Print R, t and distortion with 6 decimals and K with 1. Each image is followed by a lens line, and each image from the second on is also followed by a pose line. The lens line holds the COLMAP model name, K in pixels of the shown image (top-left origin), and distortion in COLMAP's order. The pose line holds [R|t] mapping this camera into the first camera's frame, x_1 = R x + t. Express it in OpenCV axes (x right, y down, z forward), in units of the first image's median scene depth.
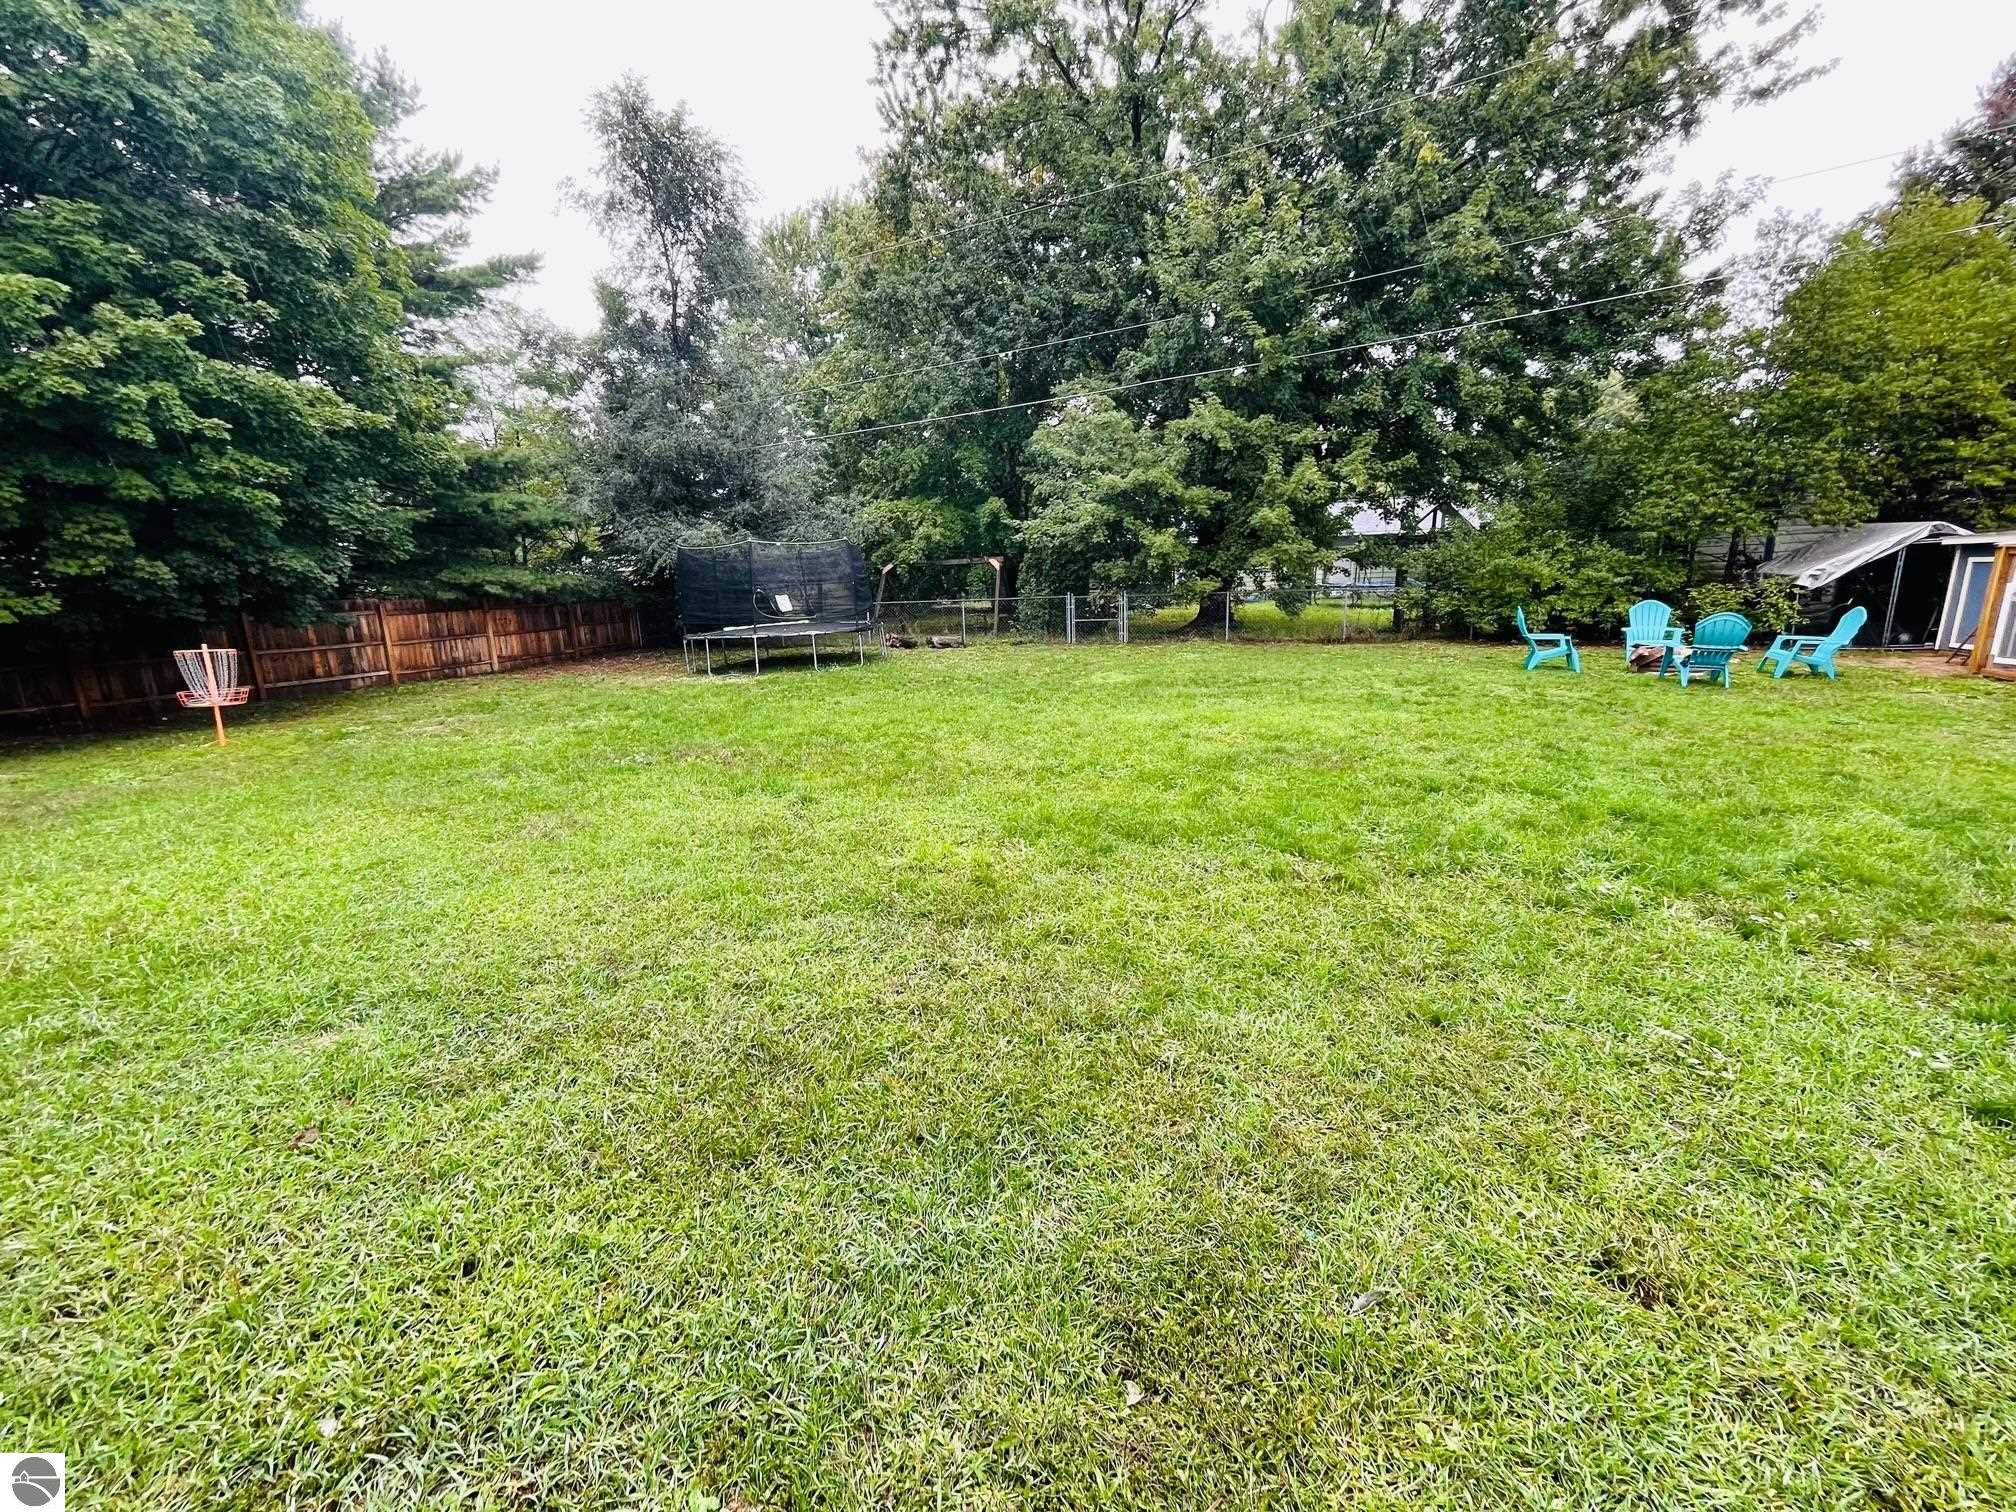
lens RADIAL K [[828.9, 0, 1008.0], [0, 828.9, 756.0], [0, 0, 1]] dist [-0.001997, -0.000159]
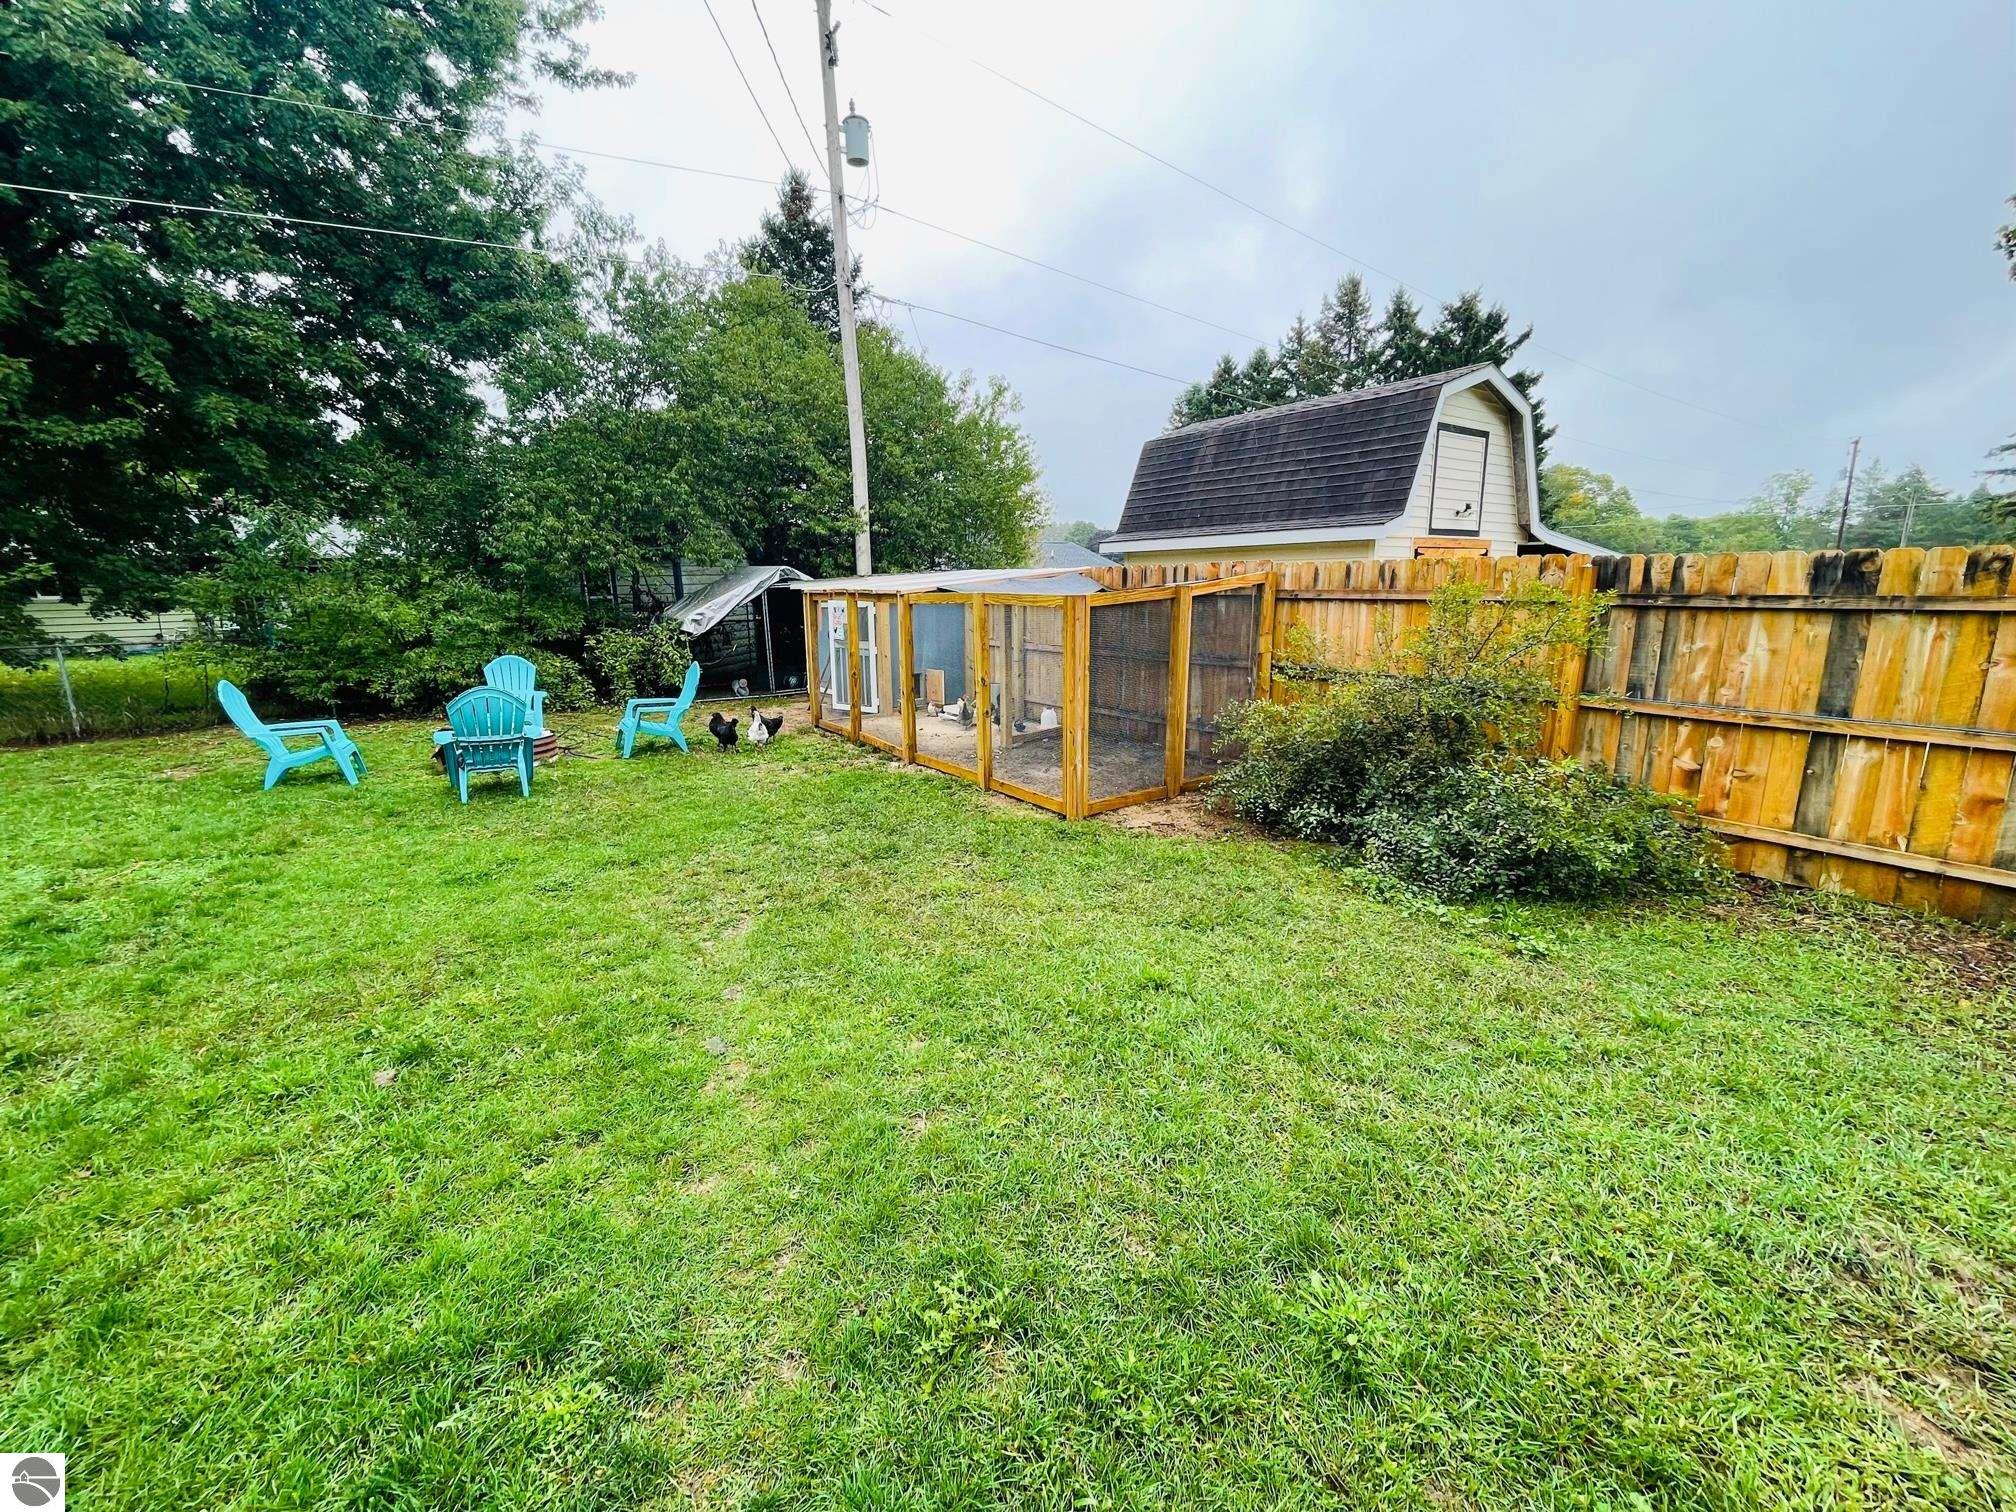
lens RADIAL K [[828.9, 0, 1008.0], [0, 828.9, 756.0], [0, 0, 1]] dist [-0.001997, -0.000159]
pose [[0.548203, -0.139126, 0.824692, 0.381210], [0.176161, 0.983153, 0.048757, -0.055866], [-0.817582, 0.118550, 0.563476, 0.226894]]
